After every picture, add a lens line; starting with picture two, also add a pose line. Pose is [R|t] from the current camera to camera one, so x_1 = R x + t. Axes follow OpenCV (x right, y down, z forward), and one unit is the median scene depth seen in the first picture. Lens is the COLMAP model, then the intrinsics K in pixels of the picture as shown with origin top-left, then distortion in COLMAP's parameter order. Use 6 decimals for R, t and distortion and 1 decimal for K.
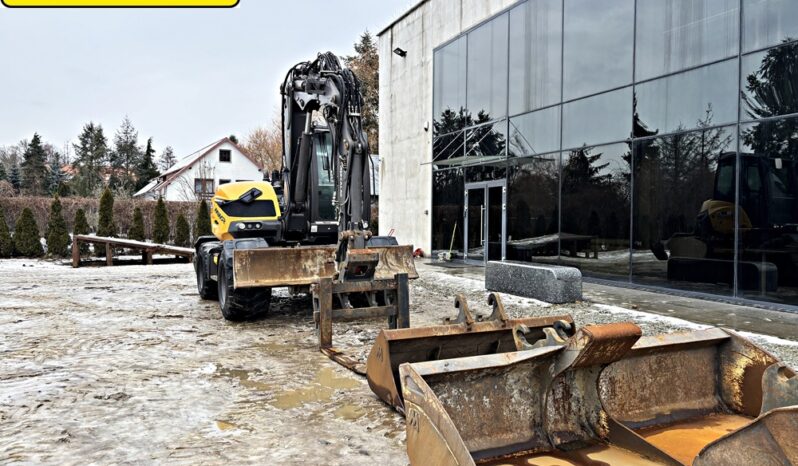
lens RADIAL K [[603.0, 0, 397.7], [0, 603.0, 234.3], [0, 0, 1]] dist [0.060573, -0.071167]
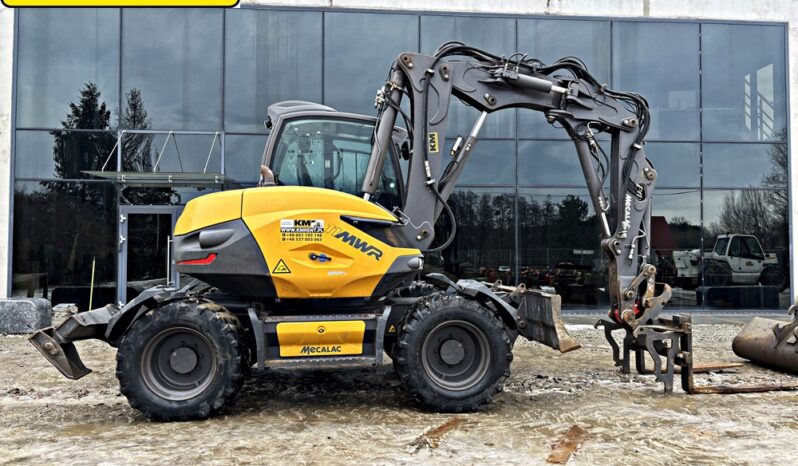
lens RADIAL K [[603.0, 0, 394.7], [0, 603.0, 235.7], [0, 0, 1]] dist [0.060573, -0.071167]
pose [[0.320614, 0.030174, 0.946729, -0.544093], [0.025851, 0.998841, -0.040589, -0.010877], [-0.946857, 0.037488, 0.319463, 0.523316]]
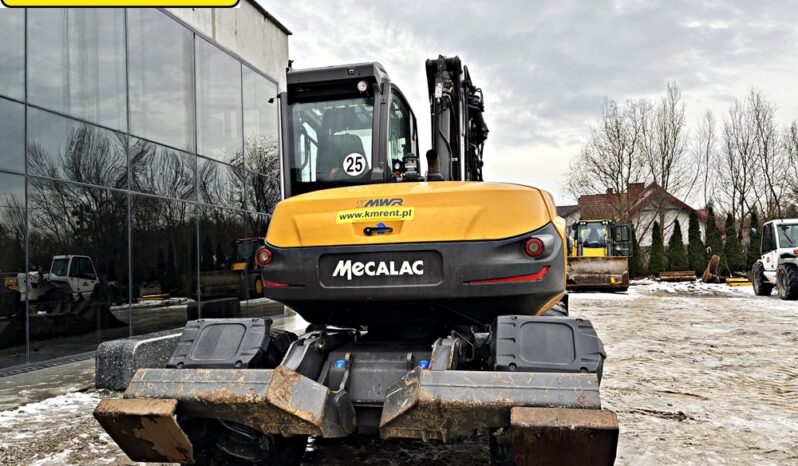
lens RADIAL K [[603.0, 0, 406.2], [0, 603.0, 229.6], [0, 0, 1]] dist [0.060573, -0.071167]
pose [[-0.791661, 0.059148, 0.608091, -0.349279], [0.046804, 0.998249, -0.036165, -0.027744], [-0.609165, -0.000169, -0.793043, 1.013141]]
